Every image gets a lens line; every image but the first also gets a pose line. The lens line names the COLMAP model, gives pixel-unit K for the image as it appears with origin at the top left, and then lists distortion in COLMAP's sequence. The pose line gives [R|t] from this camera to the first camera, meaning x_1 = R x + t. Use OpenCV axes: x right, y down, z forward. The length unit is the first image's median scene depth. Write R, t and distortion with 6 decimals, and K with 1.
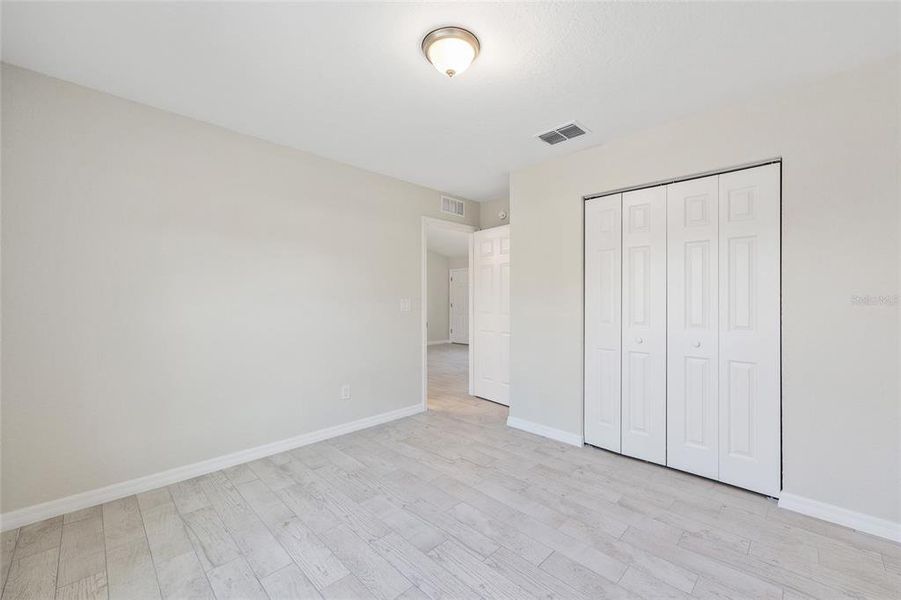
lens RADIAL K [[378.6, 0, 451.2], [0, 378.6, 299.8], [0, 0, 1]] dist [0.001735, 0.000032]
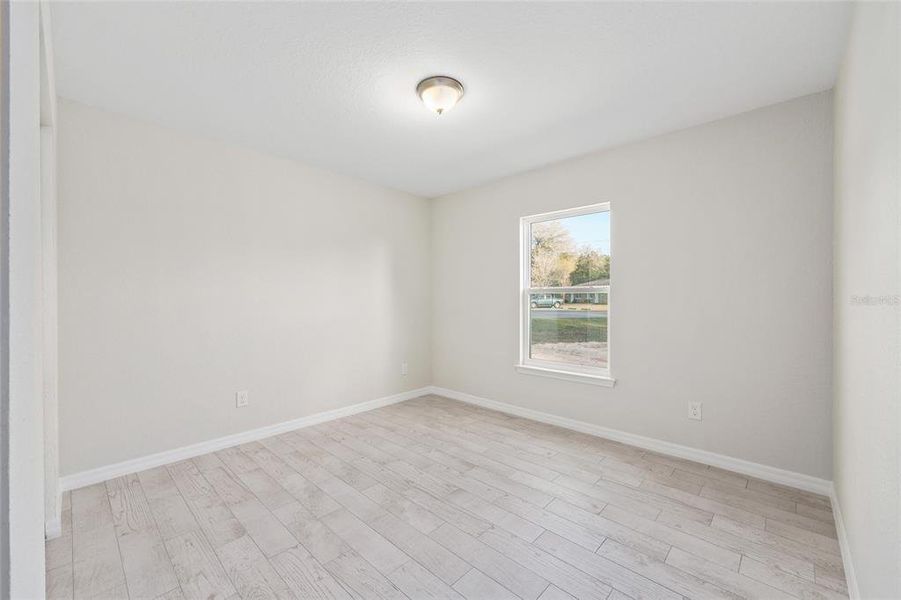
lens RADIAL K [[378.6, 0, 450.3], [0, 378.6, 300.2], [0, 0, 1]] dist [0.001735, 0.000032]
pose [[-0.999700, 0.001459, -0.024465, -0.003908], [0.001439, 0.999999, 0.000799, 0.011678], [0.024466, 0.000764, -0.999700, 2.113338]]
